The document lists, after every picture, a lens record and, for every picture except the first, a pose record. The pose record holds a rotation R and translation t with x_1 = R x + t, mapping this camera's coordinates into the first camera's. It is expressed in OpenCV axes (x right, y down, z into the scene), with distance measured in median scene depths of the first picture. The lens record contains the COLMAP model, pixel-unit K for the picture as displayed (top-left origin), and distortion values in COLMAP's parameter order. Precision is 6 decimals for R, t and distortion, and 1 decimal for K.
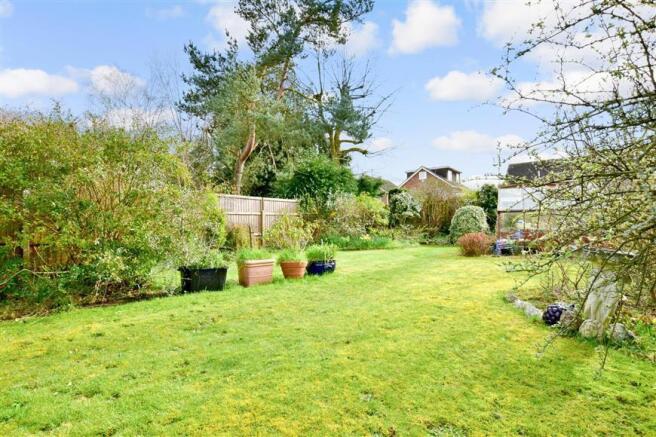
lens RADIAL K [[312.7, 0, 320.9], [0, 312.7, 219.7], [0, 0, 1]] dist [-0.027522, 0.005429]
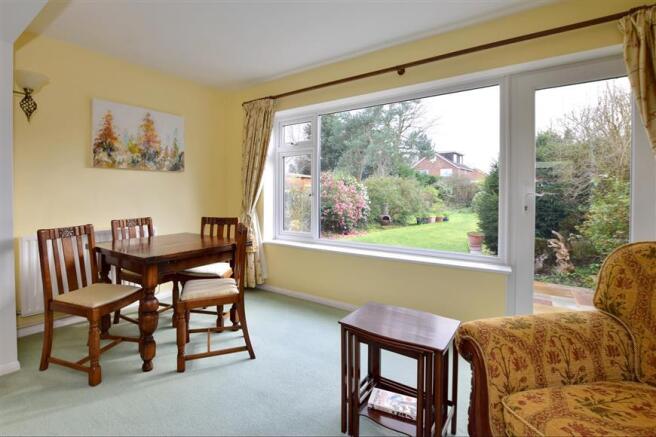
lens RADIAL K [[321.9, 0, 298.9], [0, 321.9, 199.6], [0, 0, 1]] dist [-0.000366, -0.000009]
pose [[0.999904, 0.005873, -0.012562, -0.576515], [-0.005398, 0.999282, 0.037509, -0.063169], [0.012774, -0.037438, 0.999217, -0.900245]]
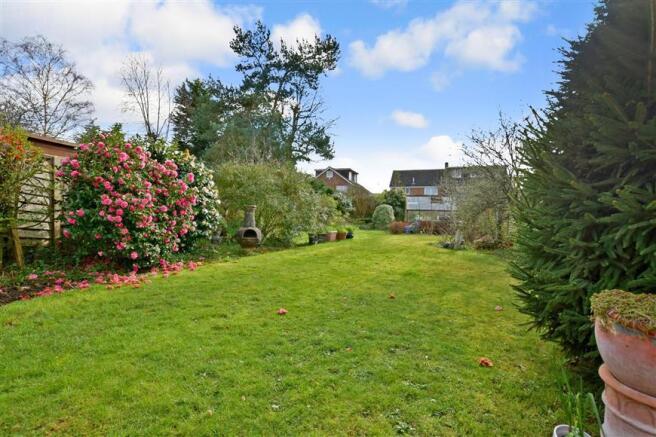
lens RADIAL K [[312.7, 0, 320.9], [0, 312.7, 219.7], [0, 0, 1]] dist [-0.027522, 0.005429]
pose [[0.936304, 0.017720, 0.350743, -0.373214], [-0.029896, 0.999123, 0.029331, -0.005450], [-0.349915, -0.037949, 0.936012, -0.365255]]
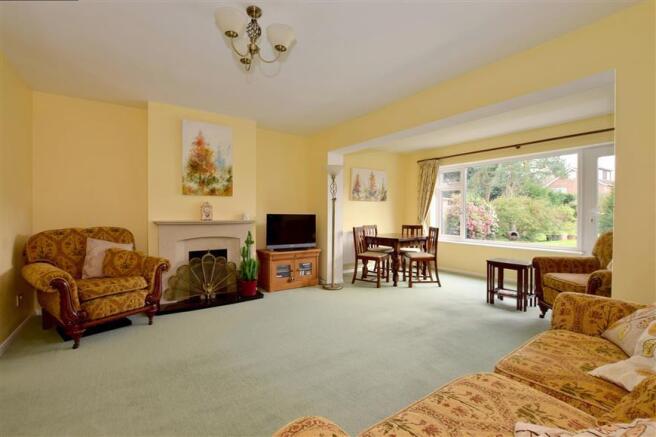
lens RADIAL K [[304.6, 0, 328.0], [0, 304.6, 218.5], [0, 0, 1]] dist [-0.000947, -0.000121]
pose [[0.954060, 0.010194, -0.299443, -0.627682], [0.001324, 0.999268, 0.038236, -0.067643], [0.299614, -0.036875, 0.953348, -1.140623]]
